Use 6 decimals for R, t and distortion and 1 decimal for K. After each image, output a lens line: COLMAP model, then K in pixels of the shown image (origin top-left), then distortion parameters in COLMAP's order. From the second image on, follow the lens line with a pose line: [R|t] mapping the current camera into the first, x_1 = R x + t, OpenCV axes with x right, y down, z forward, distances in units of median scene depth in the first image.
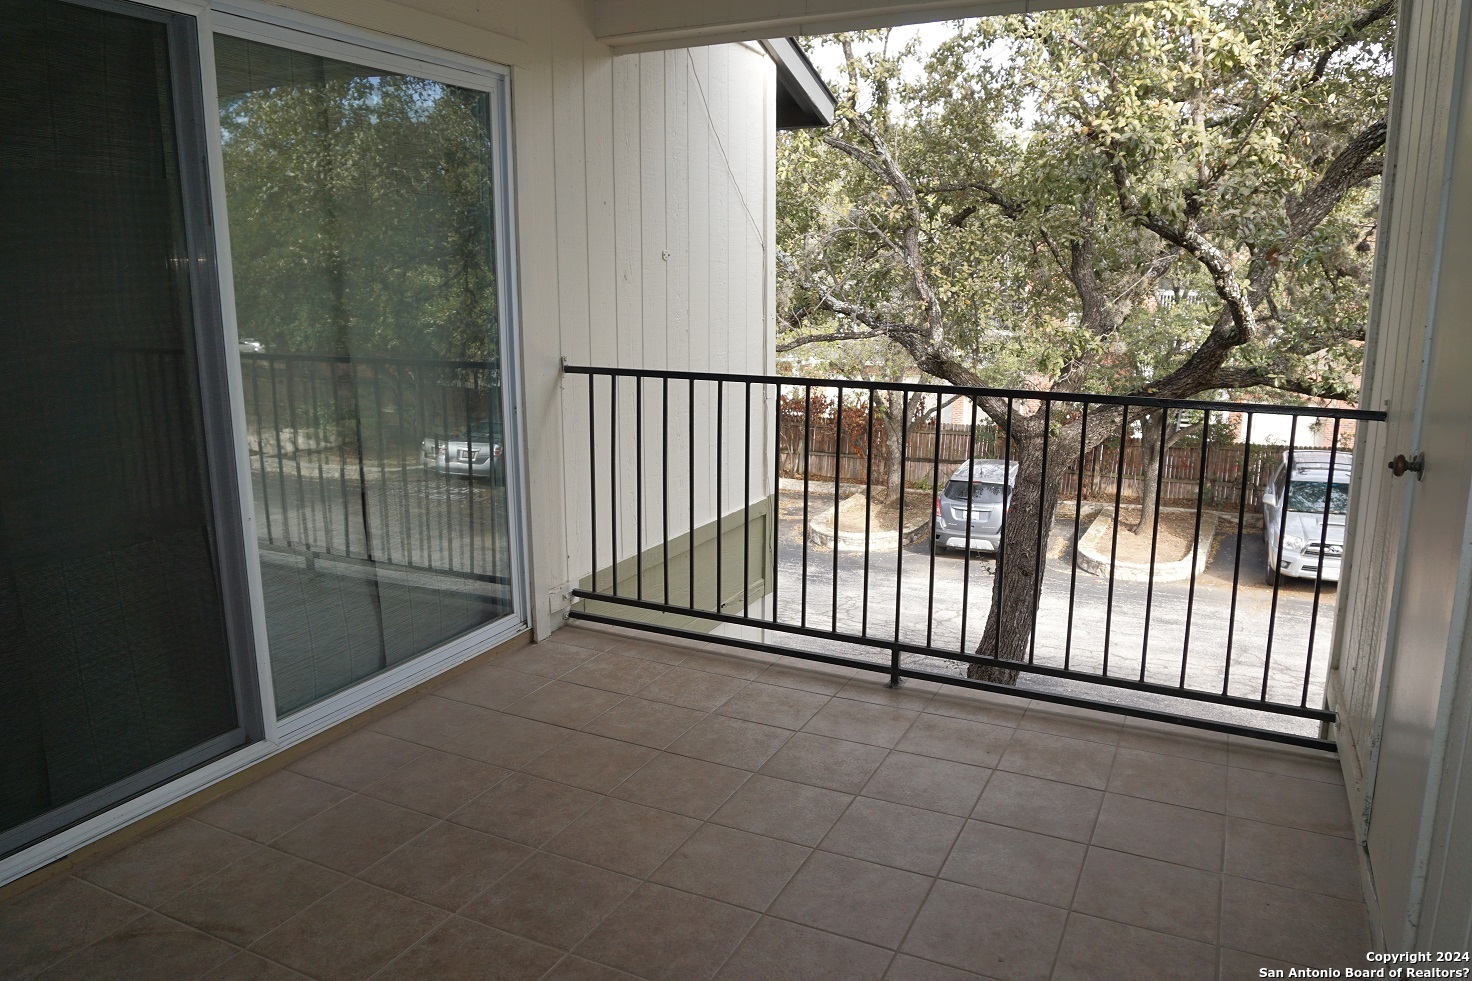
lens RADIAL K [[1100.0, 0, 729.2], [0, 1100.0, 482.8], [0, 0, 1]] dist [0.011269, 0.002689]
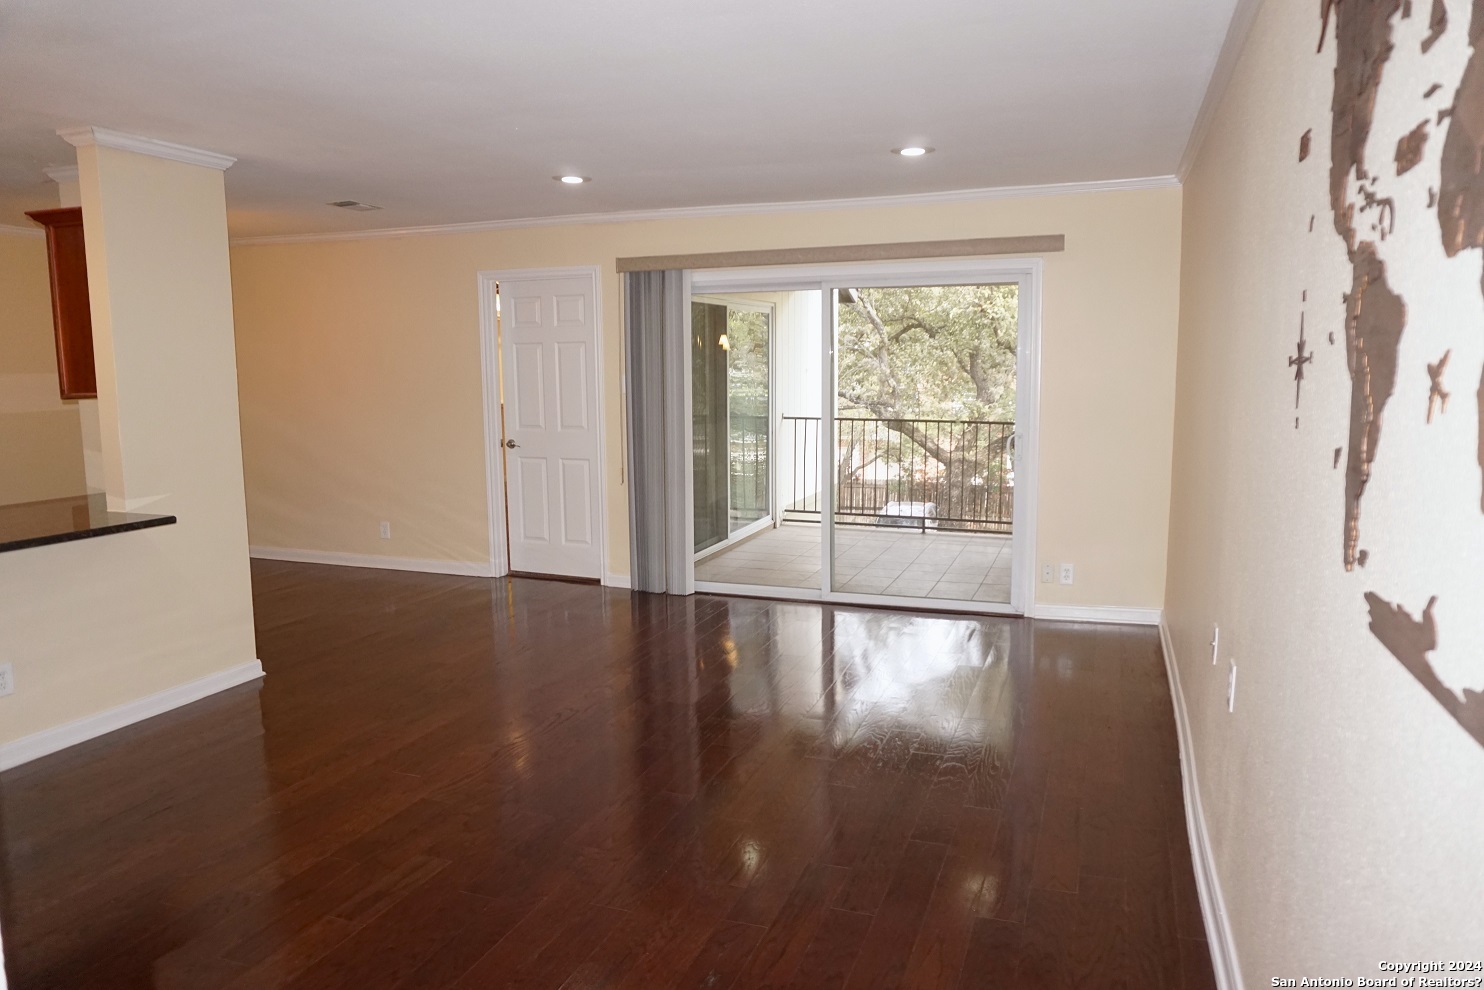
lens RADIAL K [[1004.8, 0, 736.3], [0, 1004.8, 493.5], [0, 0, 1]] dist [-0.041748, 0.017910]
pose [[0.996142, -0.020786, 0.085259, -0.250800], [0.025509, 0.998178, -0.054681, 0.104161], [-0.083968, 0.056644, 0.994857, -0.685055]]
